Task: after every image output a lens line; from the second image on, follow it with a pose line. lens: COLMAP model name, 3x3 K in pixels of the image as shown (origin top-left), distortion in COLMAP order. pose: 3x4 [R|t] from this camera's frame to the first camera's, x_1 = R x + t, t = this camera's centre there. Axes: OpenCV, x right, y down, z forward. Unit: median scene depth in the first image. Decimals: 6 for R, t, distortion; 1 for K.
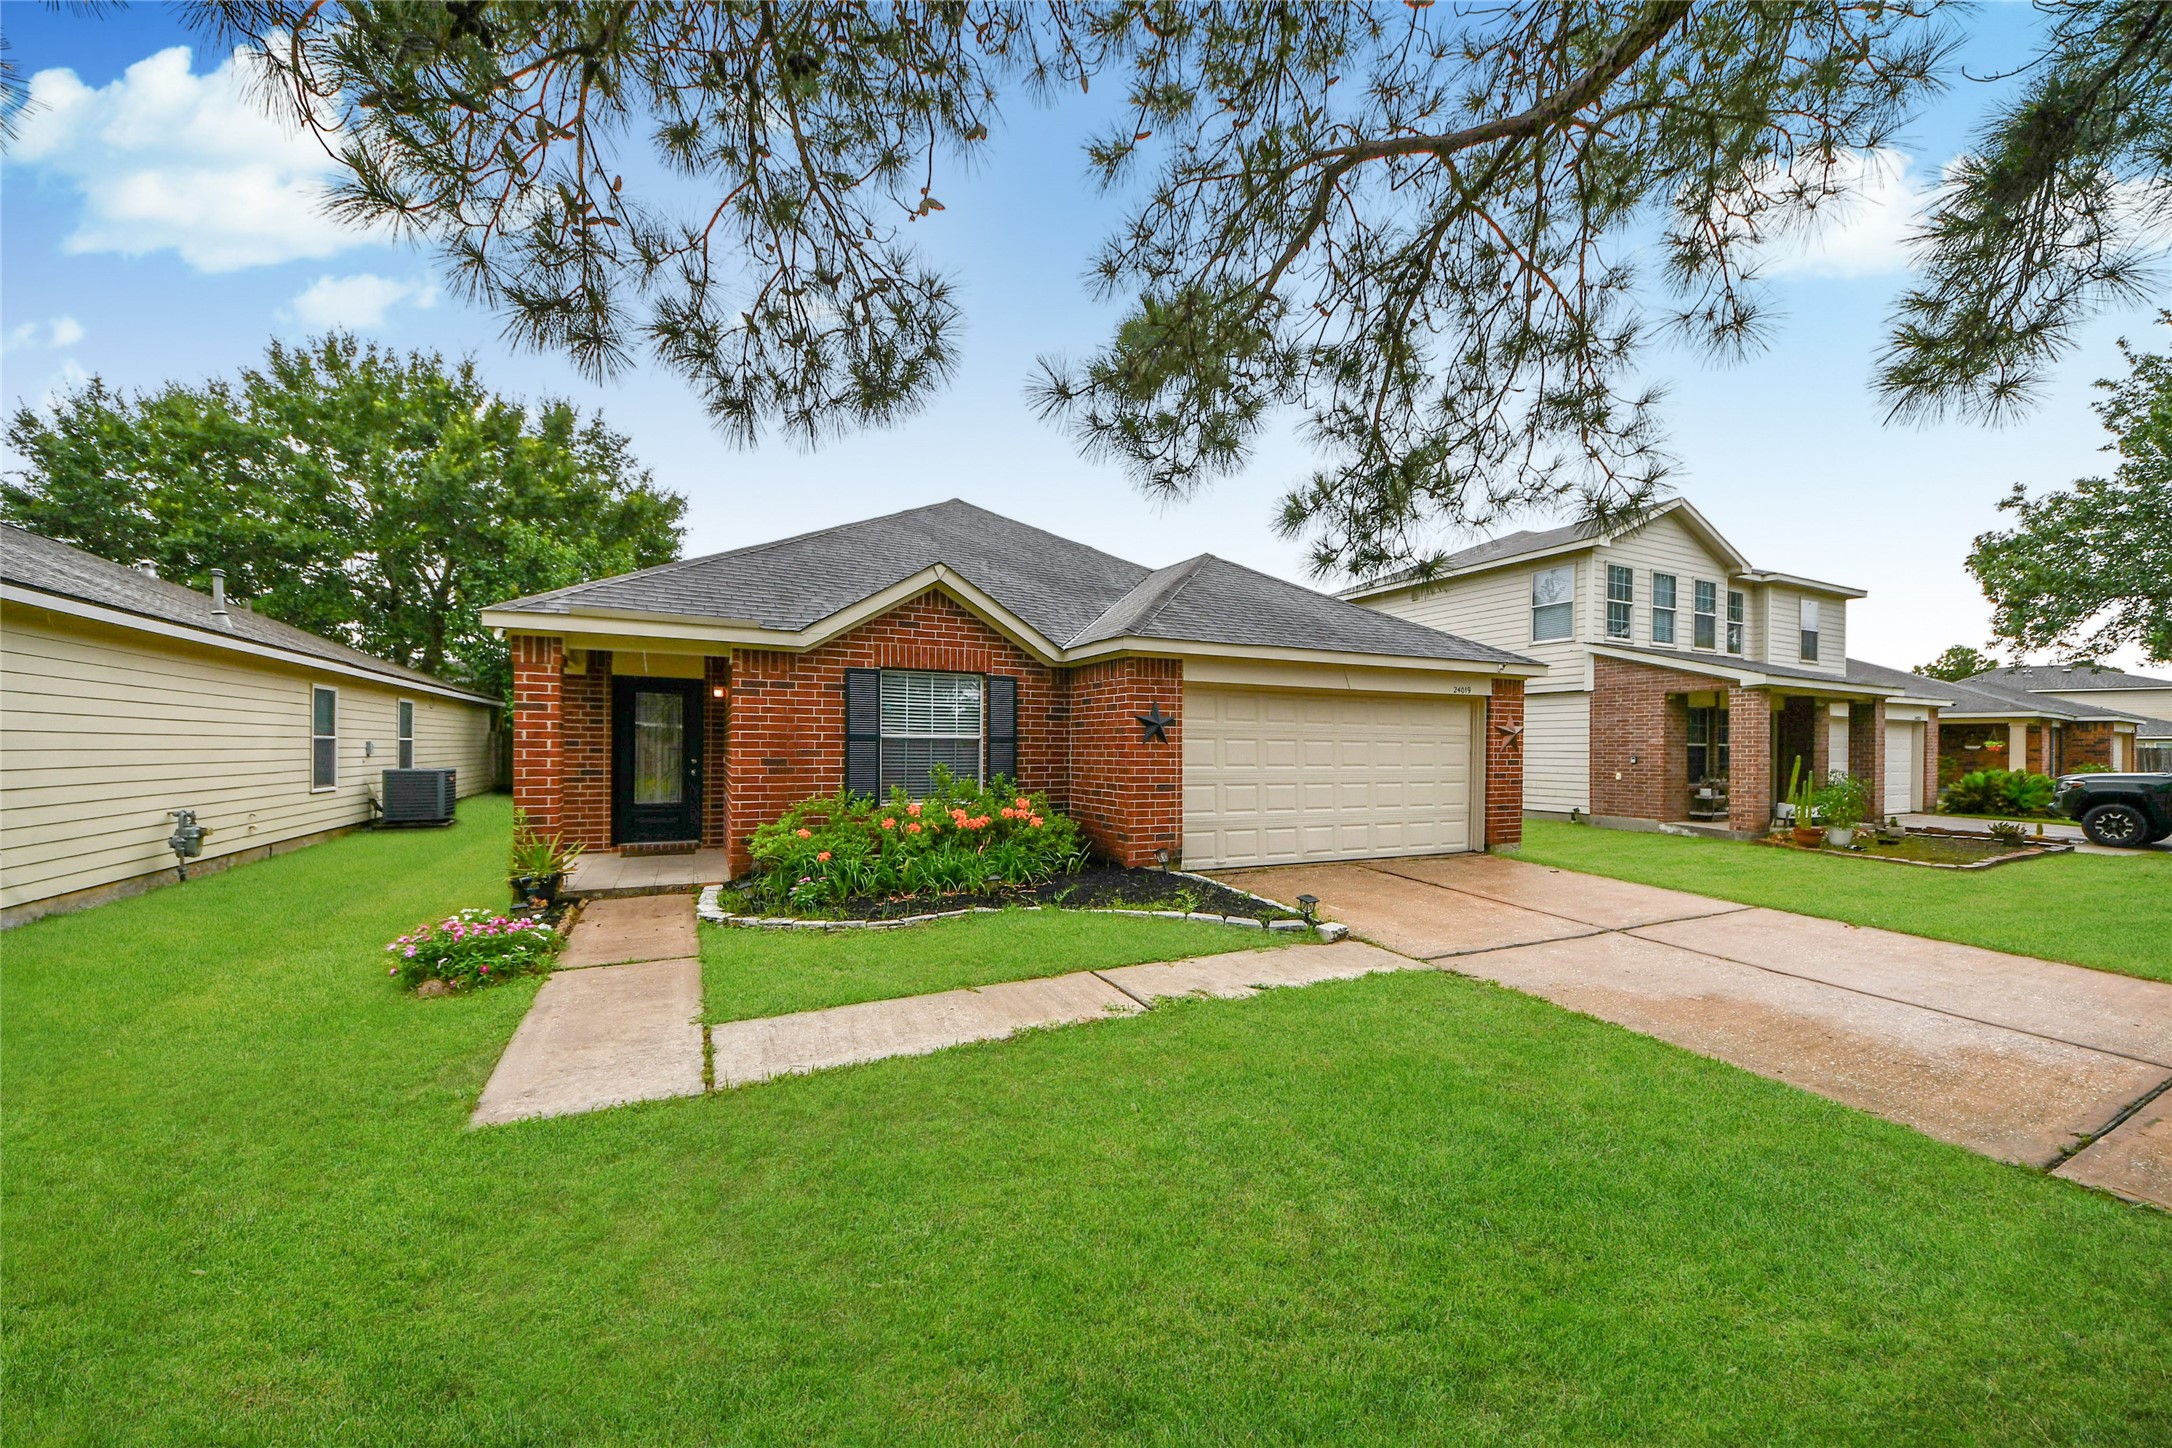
lens RADIAL K [[782.8, 0, 1075.1], [0, 782.8, 727.3], [0, 0, 1]] dist [0.022629, -0.014107]
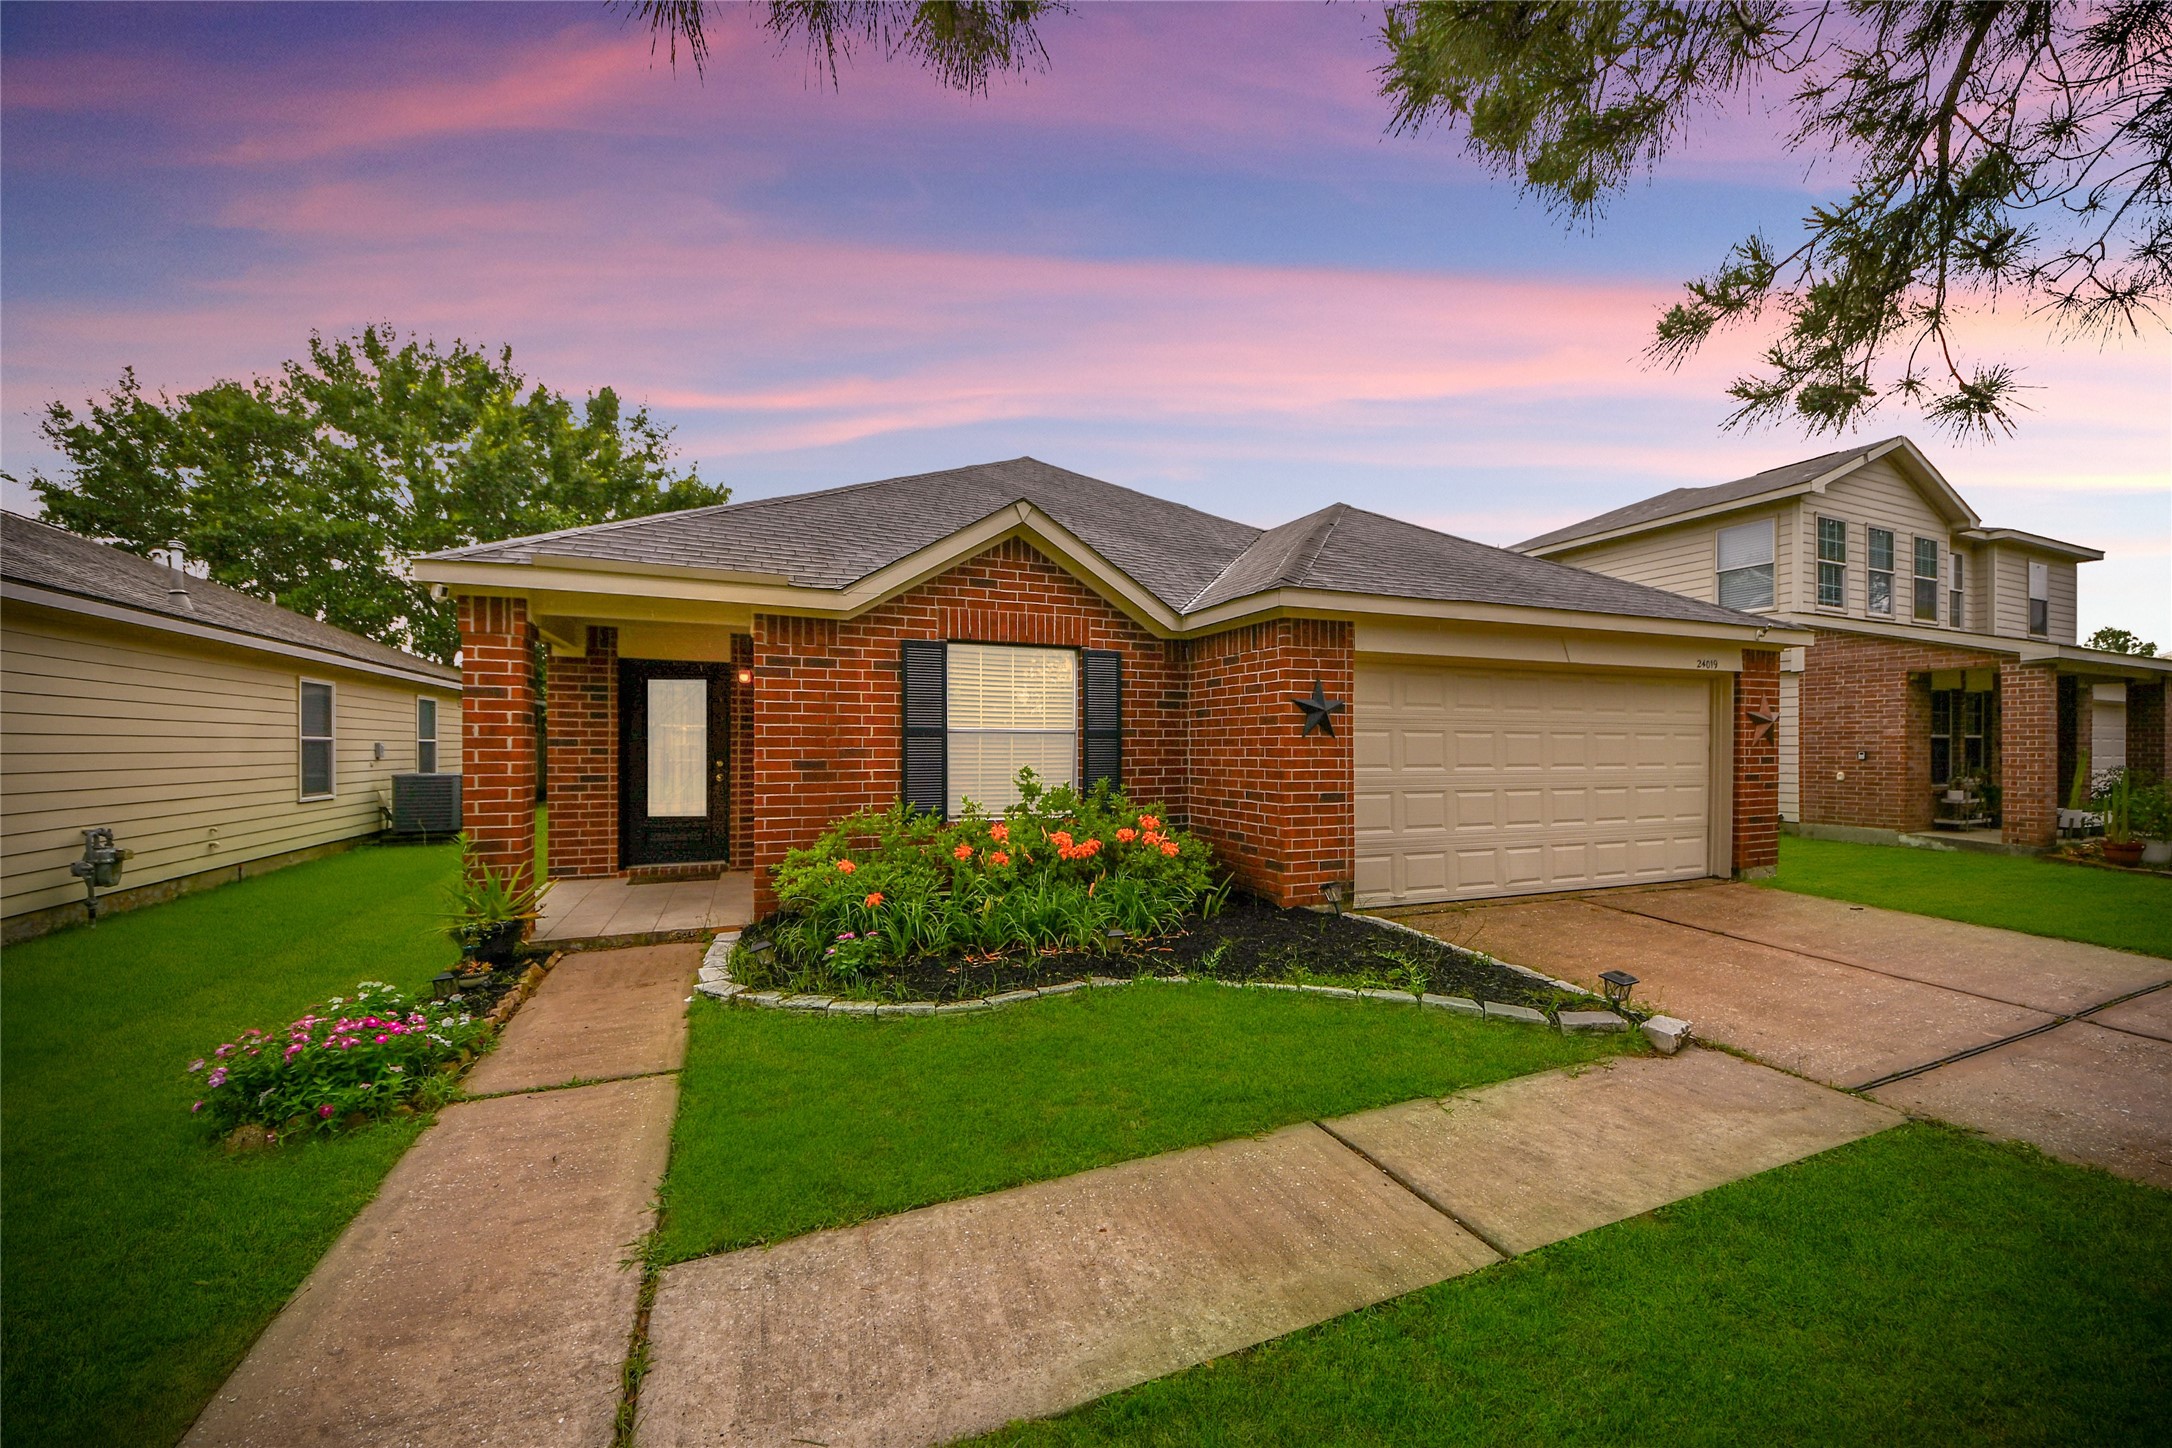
lens RADIAL K [[782.8, 0, 1075.1], [0, 782.8, 727.3], [0, 0, 1]] dist [0.022629, -0.014107]
pose [[0.997762, -0.008099, -0.066369, -0.072147], [0.008174, 0.999966, 0.000862, 0.008664], [0.066360, -0.001403, 0.997795, 0.242901]]
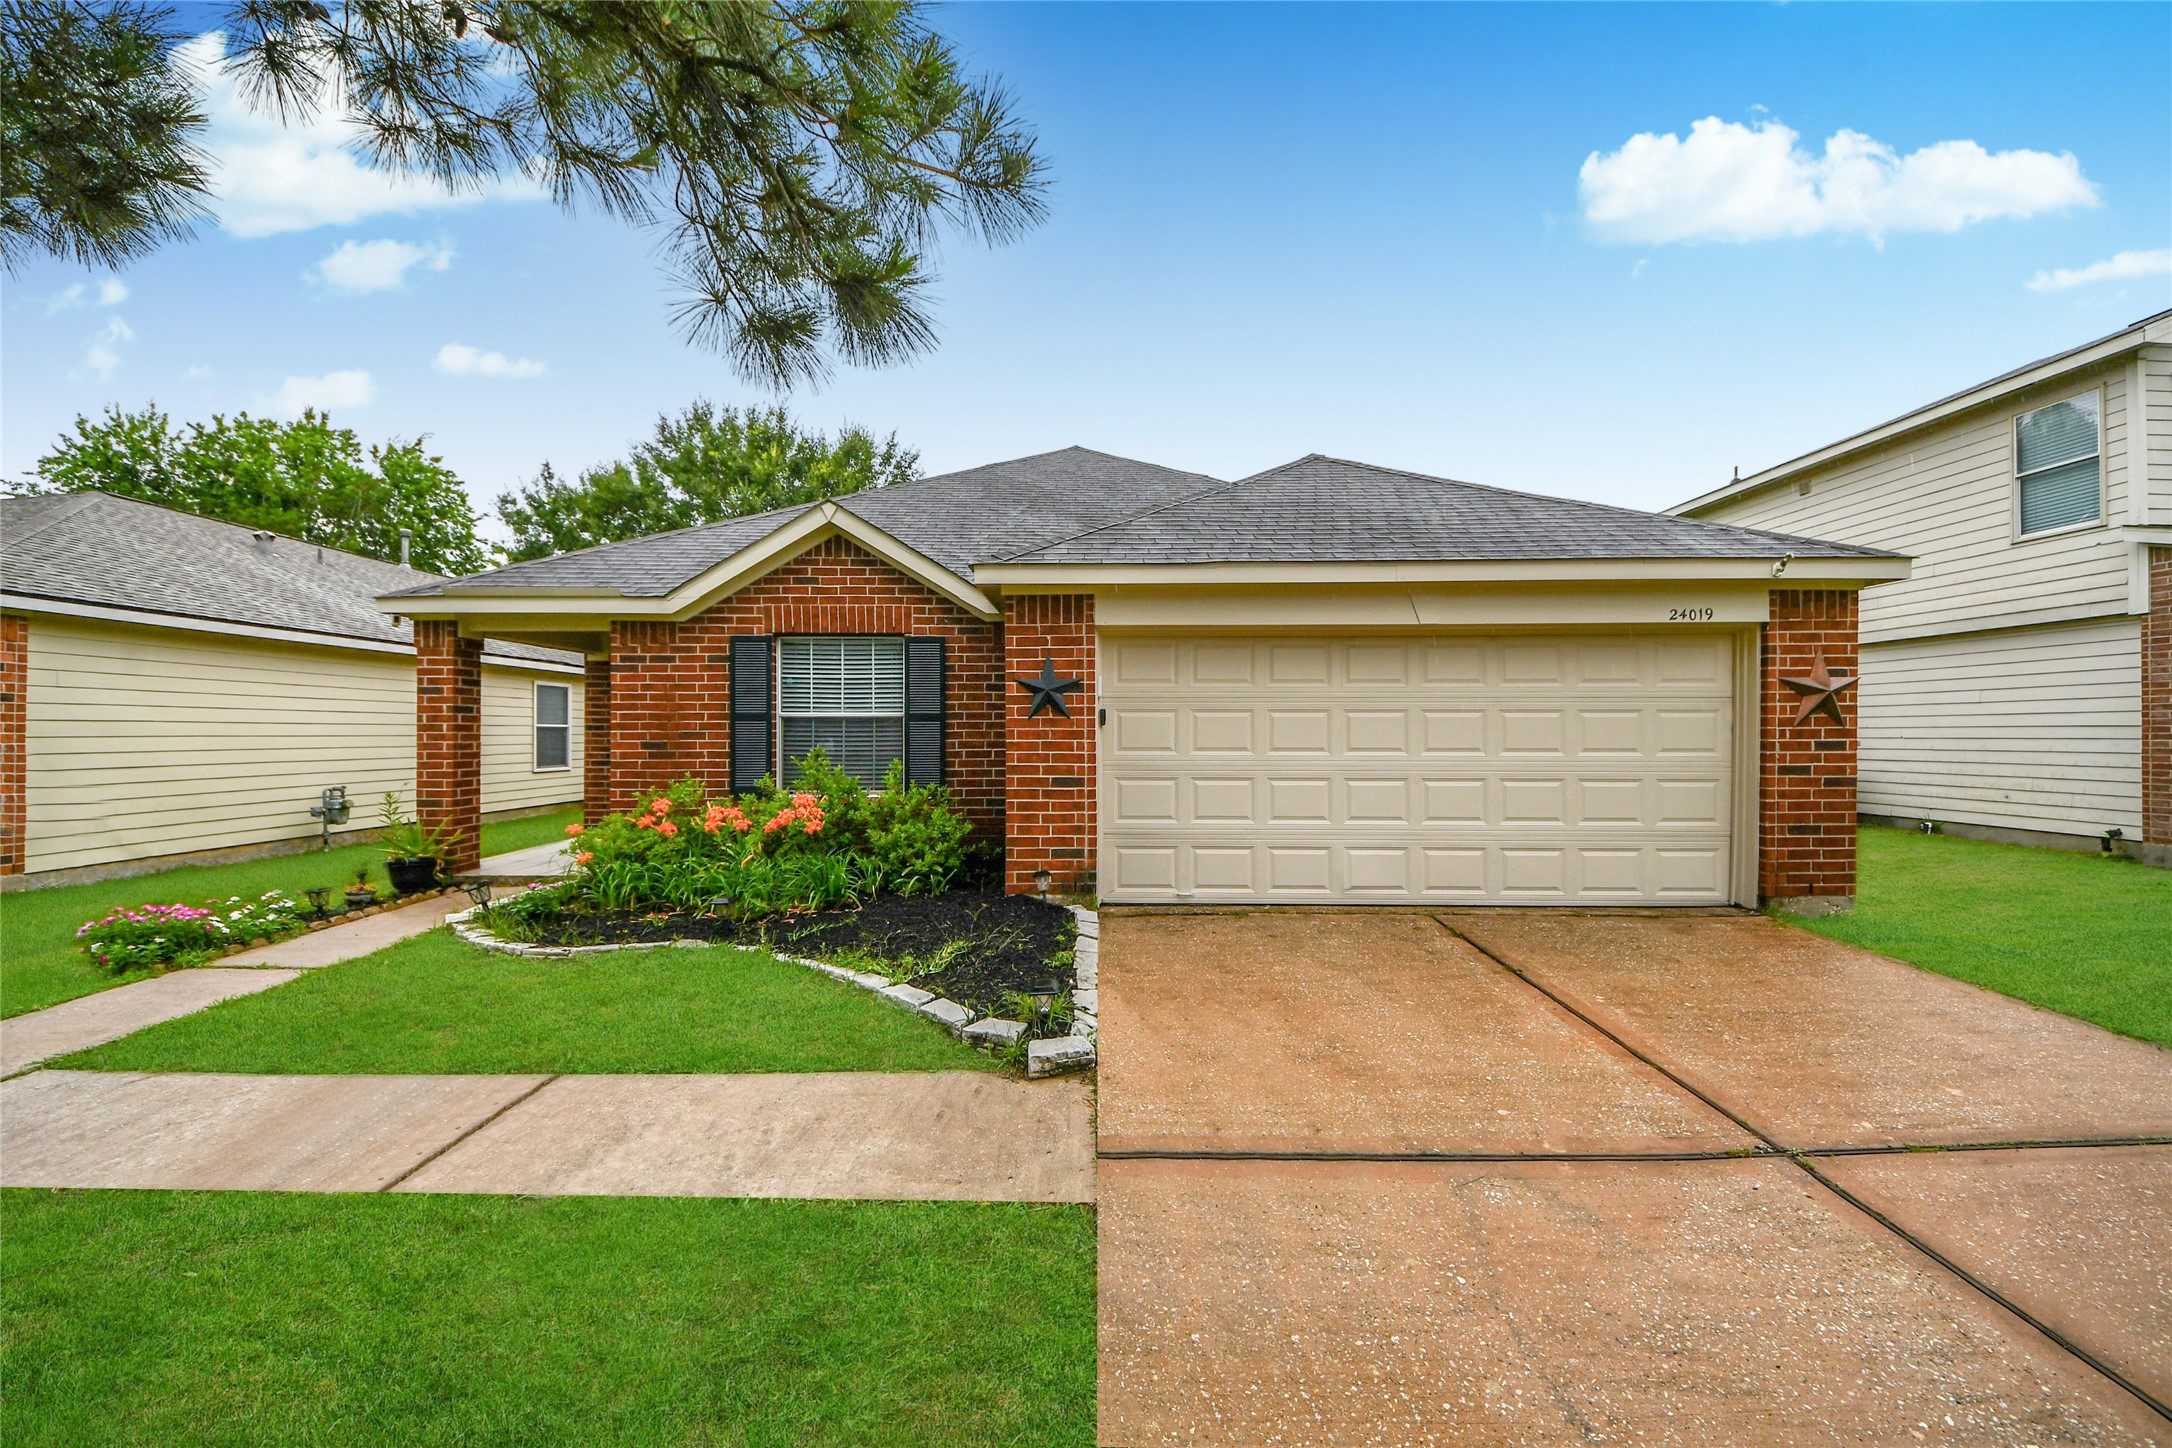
lens RADIAL K [[778.0, 0, 1096.9], [0, 778.0, 716.6], [0, 0, 1]] dist [0.021966, -0.014654]
pose [[0.901204, -0.017369, -0.433046, 0.418731], [0.018937, 0.999820, -0.000692, 0.019719], [0.432980, -0.007577, 0.901372, 0.378748]]
